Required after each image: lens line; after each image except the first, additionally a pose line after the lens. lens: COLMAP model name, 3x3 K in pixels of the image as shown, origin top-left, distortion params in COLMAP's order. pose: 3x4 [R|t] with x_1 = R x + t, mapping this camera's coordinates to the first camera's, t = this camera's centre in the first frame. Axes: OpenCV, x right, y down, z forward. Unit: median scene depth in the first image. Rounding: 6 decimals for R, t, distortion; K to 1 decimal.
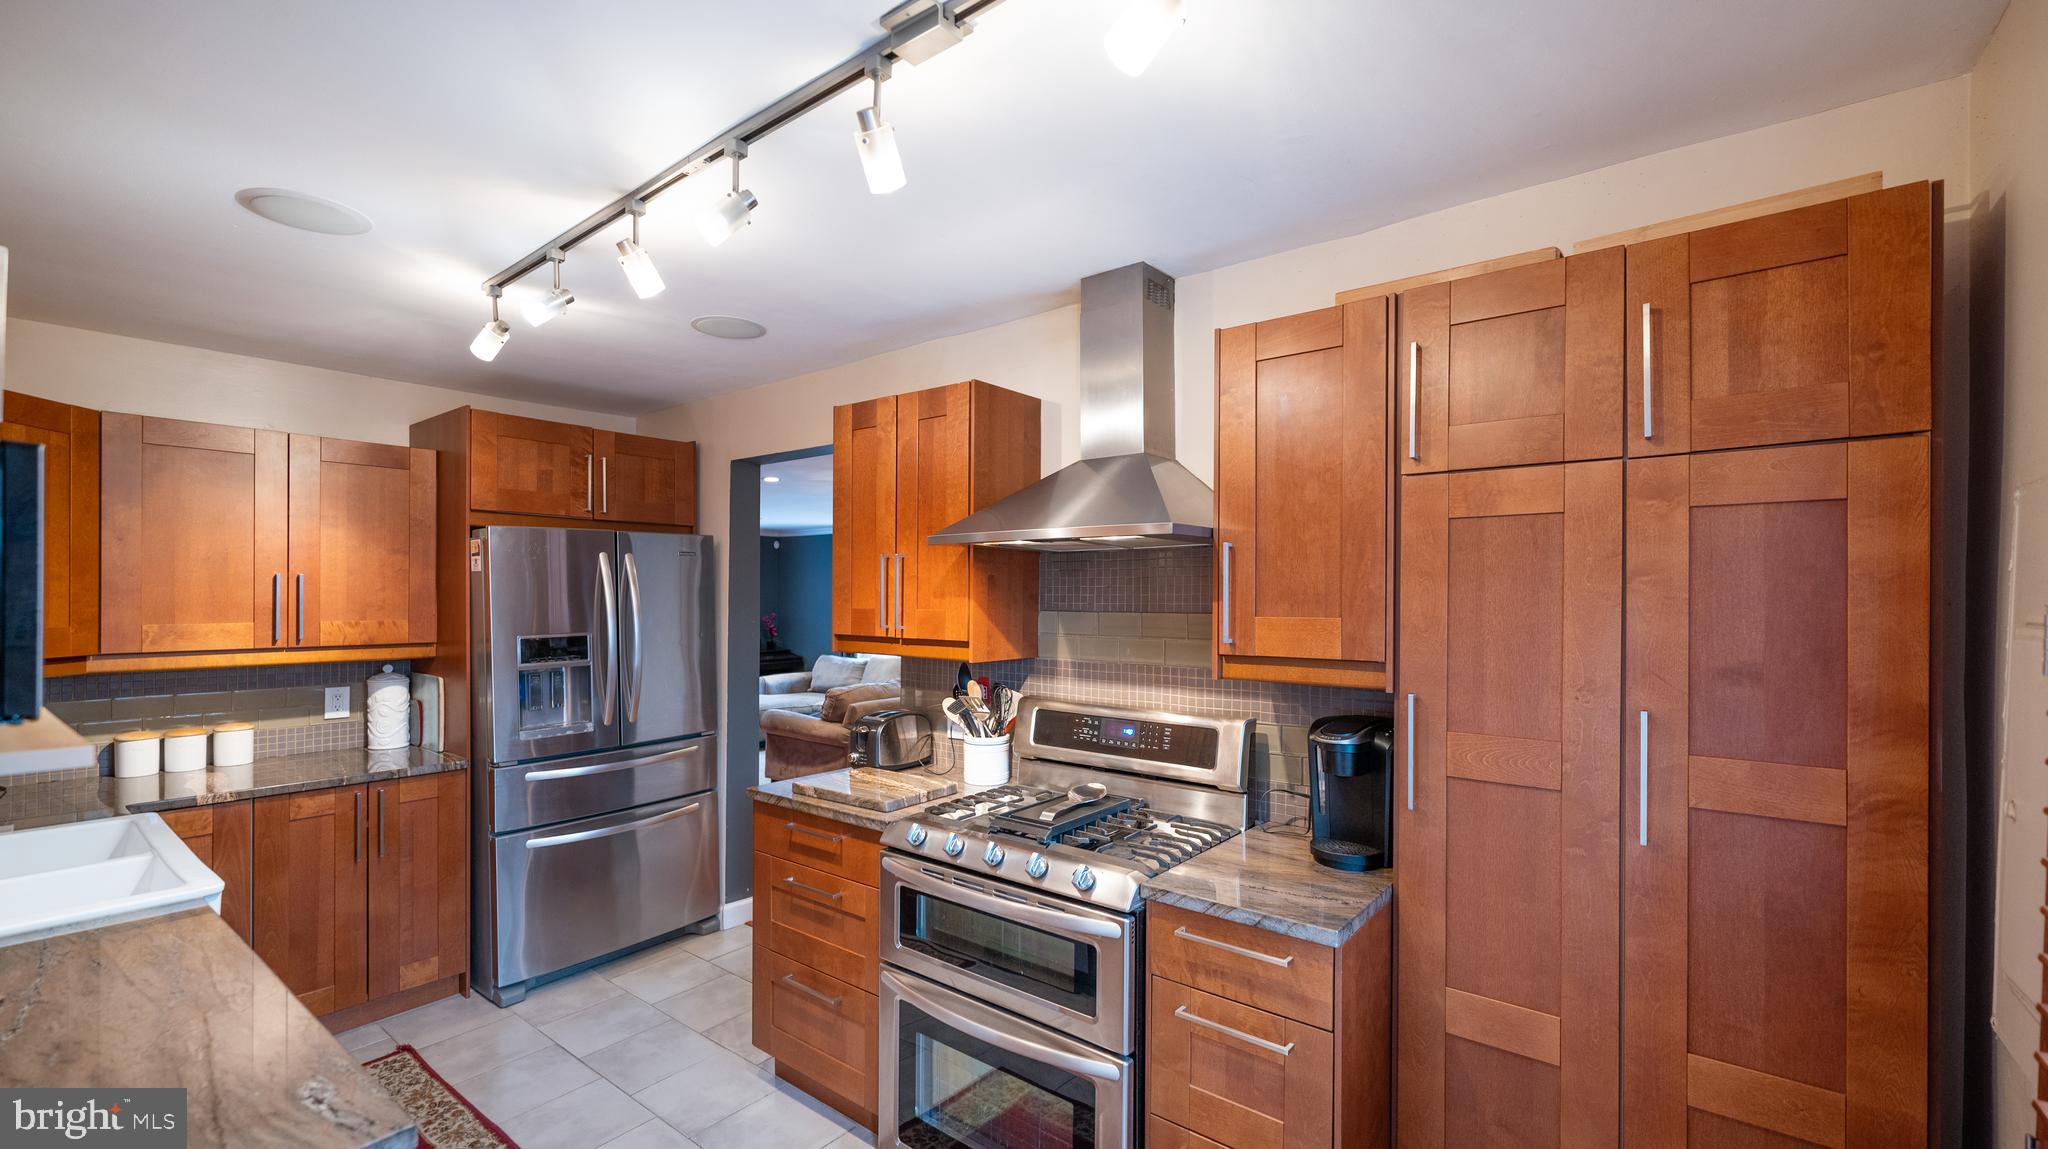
lens RADIAL K [[832.6, 0, 1032.0], [0, 832.6, 594.0], [0, 0, 1]] dist [0.001754, -0.000473]
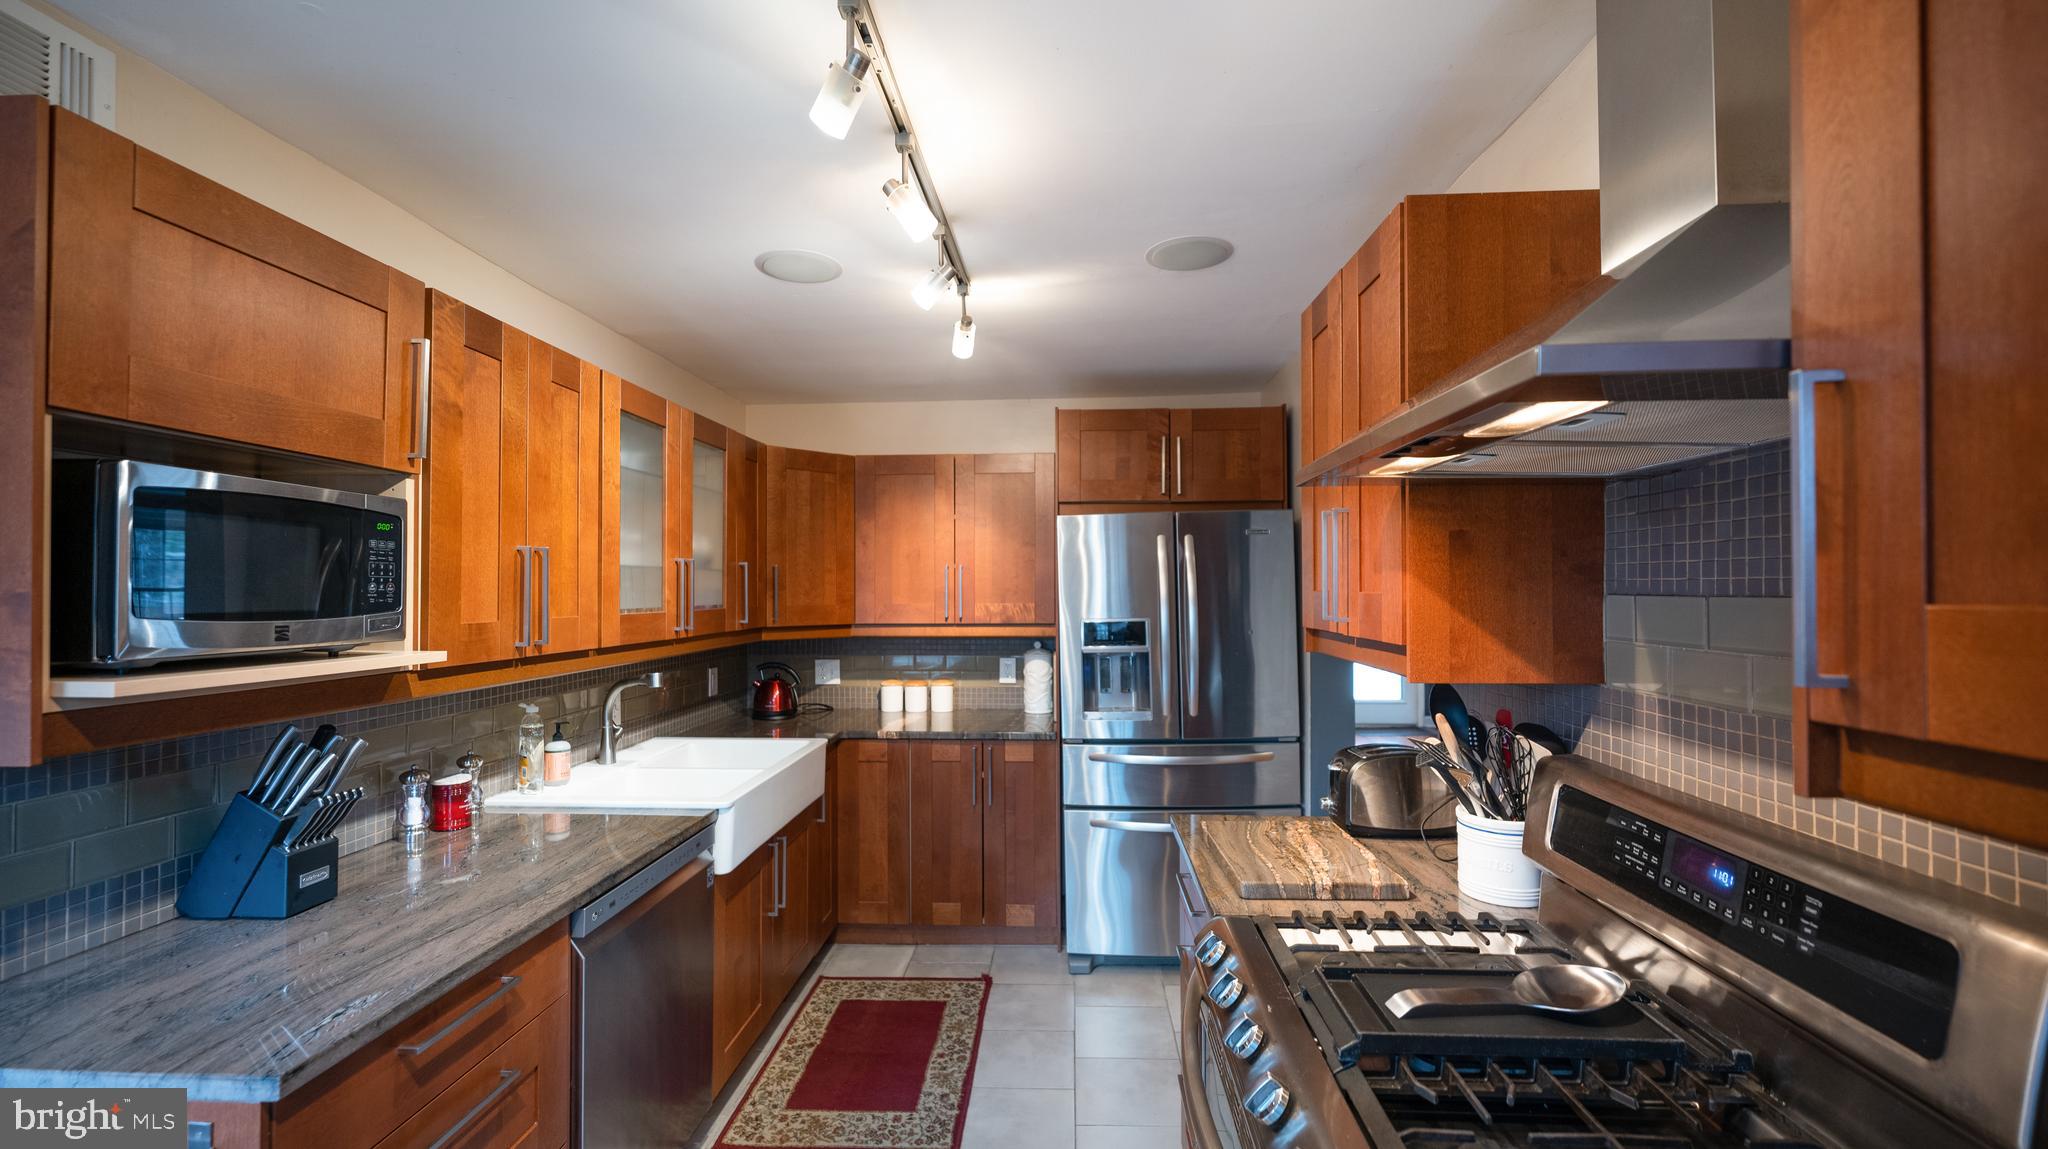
lens RADIAL K [[832.6, 0, 1028.3], [0, 832.6, 579.0], [0, 0, 1]] dist [0.001754, -0.000473]
pose [[0.575985, -0.013562, -0.817348, 0.223360], [0.006085, 0.999906, -0.012303, 0.014099], [0.817438, 0.002113, 0.576013, 0.398986]]
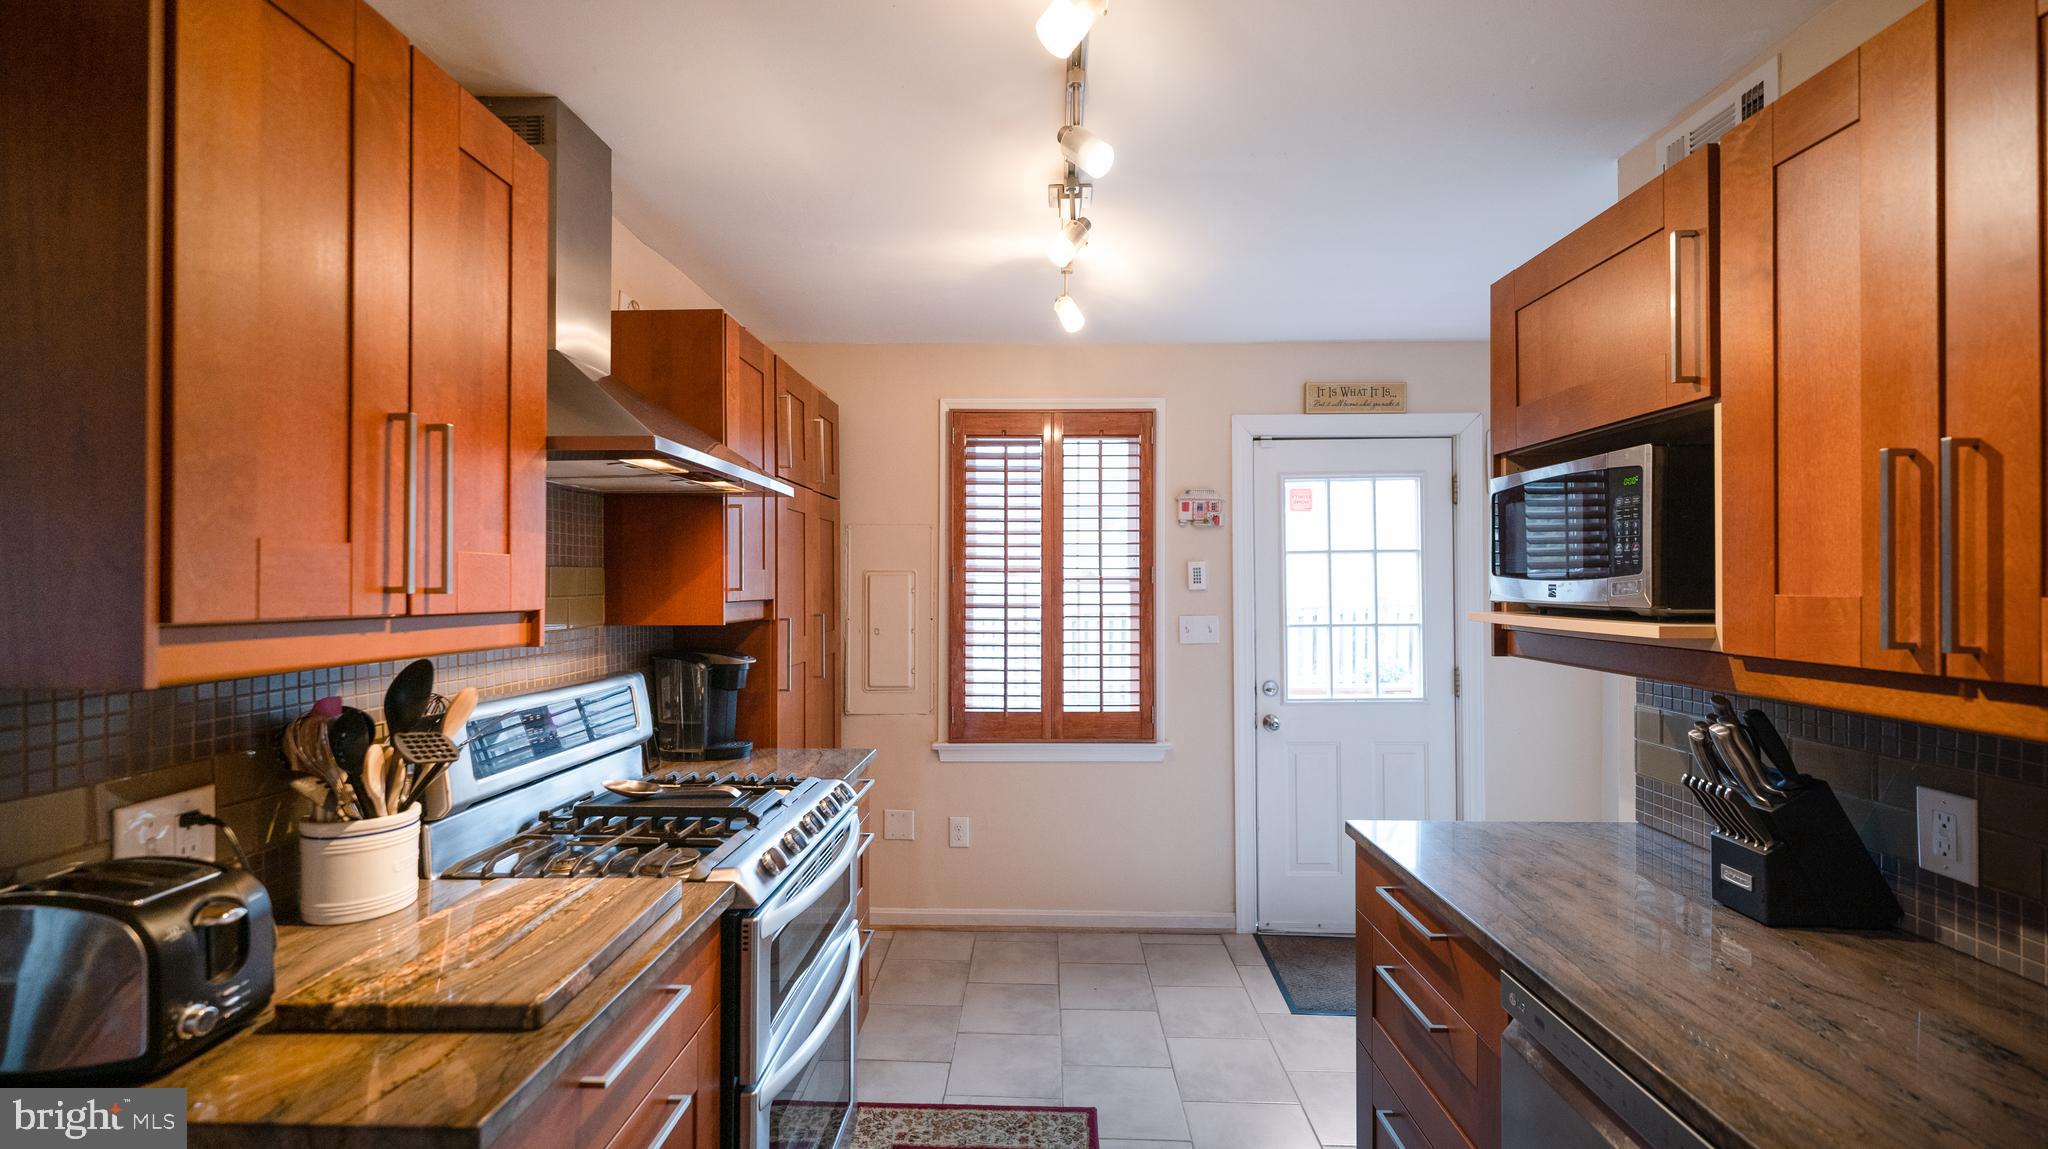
lens RADIAL K [[832.6, 0, 1022.9], [0, 832.6, 576.1], [0, 0, 1]] dist [0.001754, -0.000473]
pose [[-0.594235, 0.003863, 0.804282, -0.662774], [-0.004401, 0.999958, -0.008055, 0.033174], [-0.804279, -0.008327, -0.594193, 0.962202]]
